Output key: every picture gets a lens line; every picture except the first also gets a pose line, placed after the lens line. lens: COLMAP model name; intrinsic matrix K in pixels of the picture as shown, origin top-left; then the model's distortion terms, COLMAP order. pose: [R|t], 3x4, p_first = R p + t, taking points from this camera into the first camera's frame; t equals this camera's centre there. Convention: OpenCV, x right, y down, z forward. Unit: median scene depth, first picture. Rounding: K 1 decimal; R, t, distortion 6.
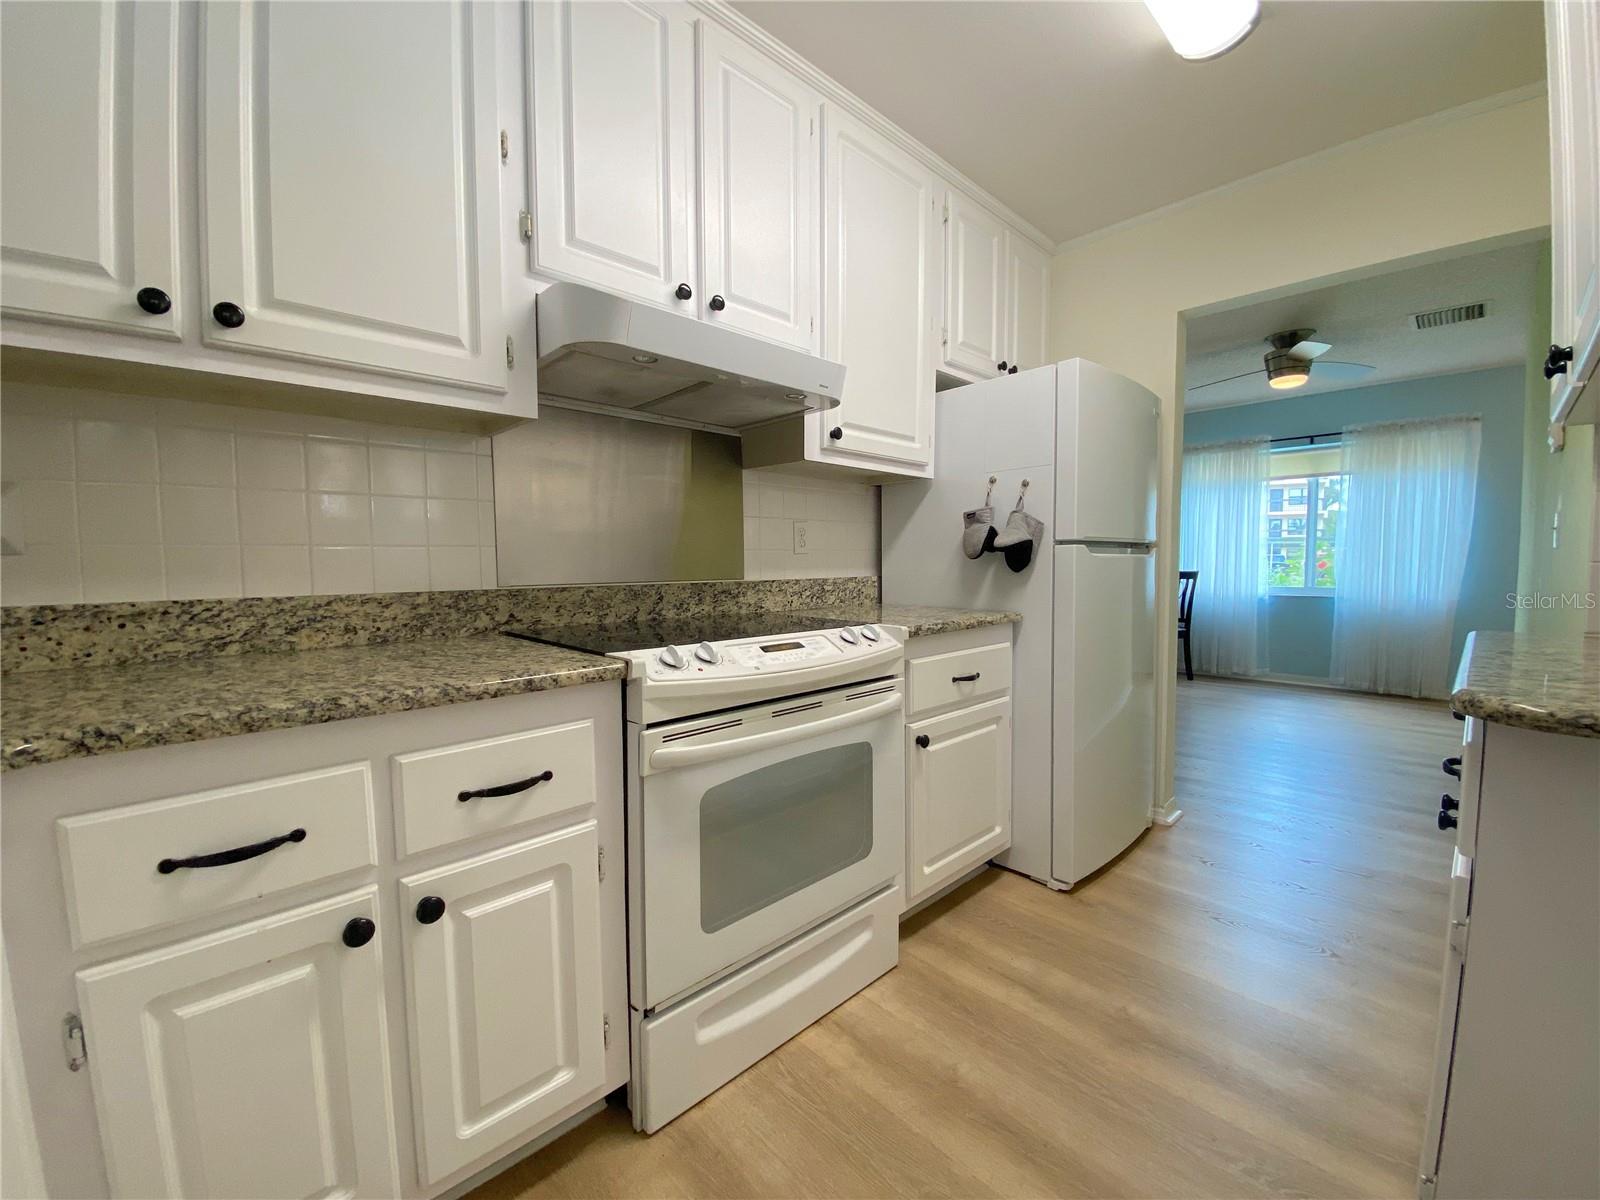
lens RADIAL K [[634.6, 0, 800.0], [0, 634.6, 600.0], [0, 0, 1]] dist [-0.001378, -0.000377]
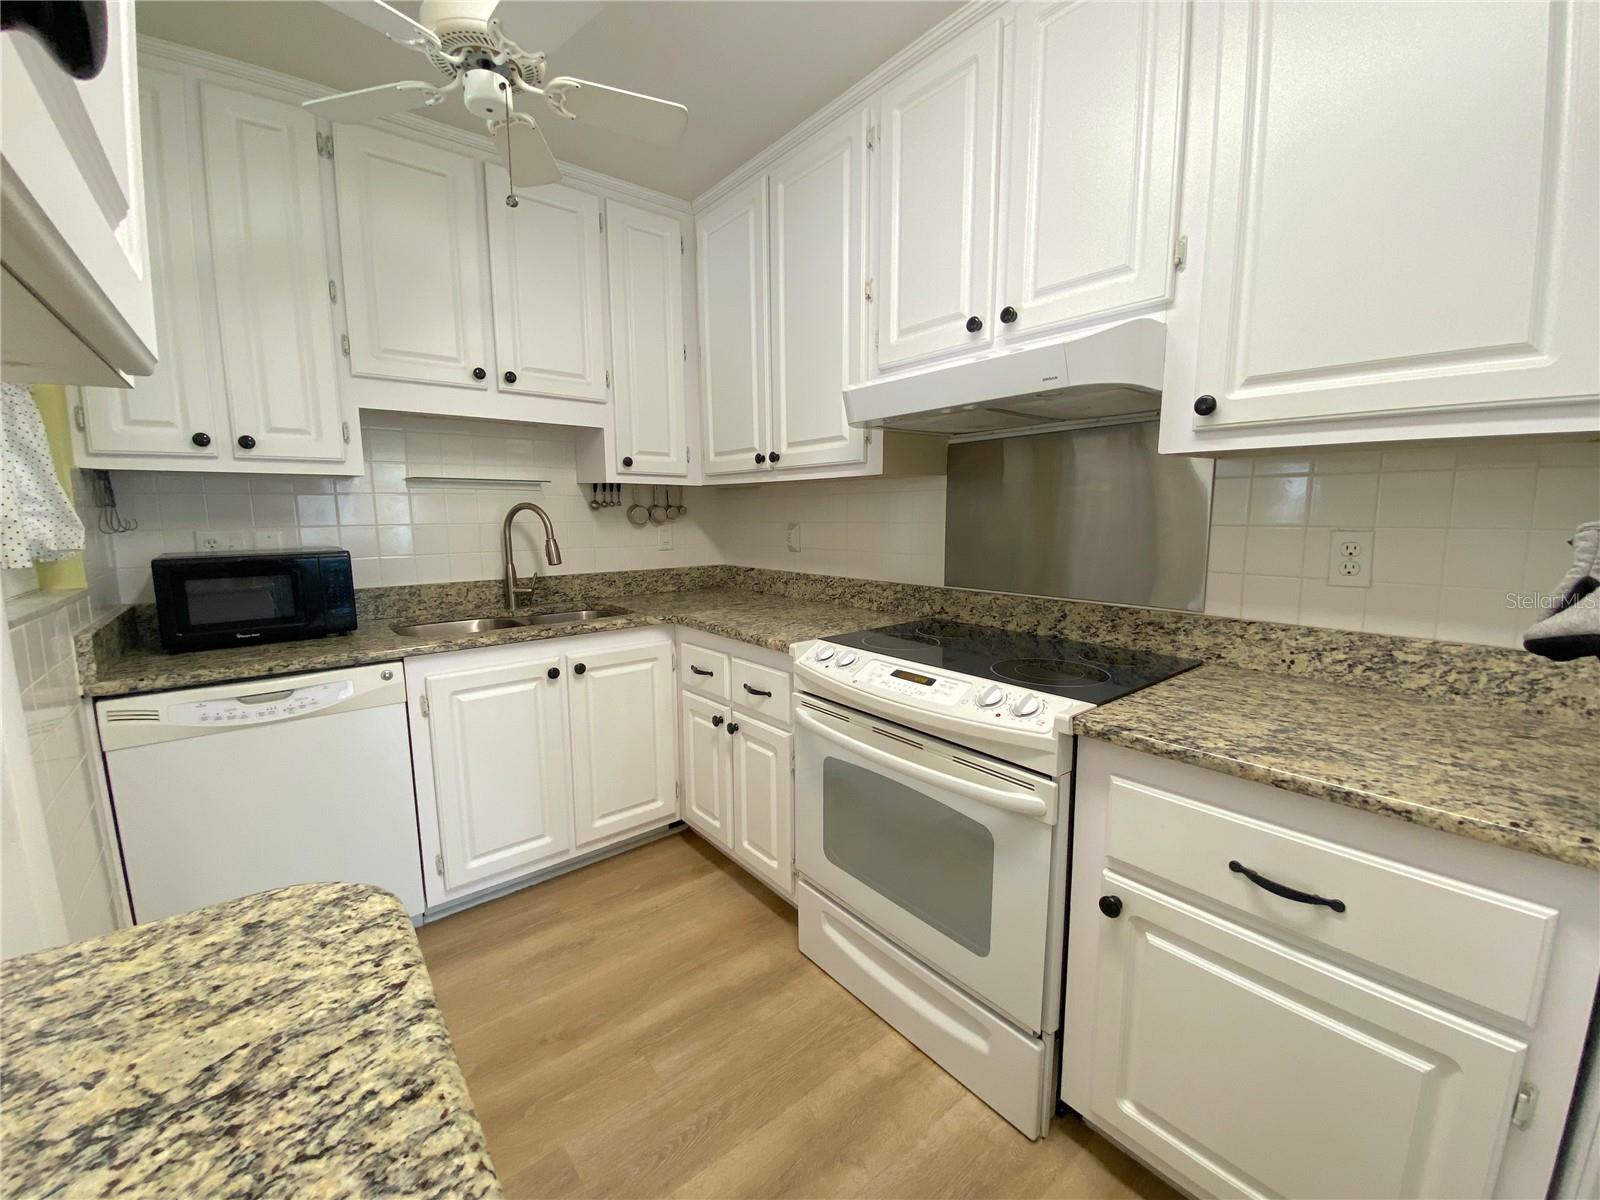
lens RADIAL K [[634.6, 0, 800.0], [0, 634.6, 600.0], [0, 0, 1]] dist [-0.001378, -0.000377]
pose [[-0.072937, 0.143511, -0.986957, 0.878233], [-0.053791, 0.987587, 0.147578, -0.172137], [0.995885, 0.063853, -0.064312, 0.779763]]
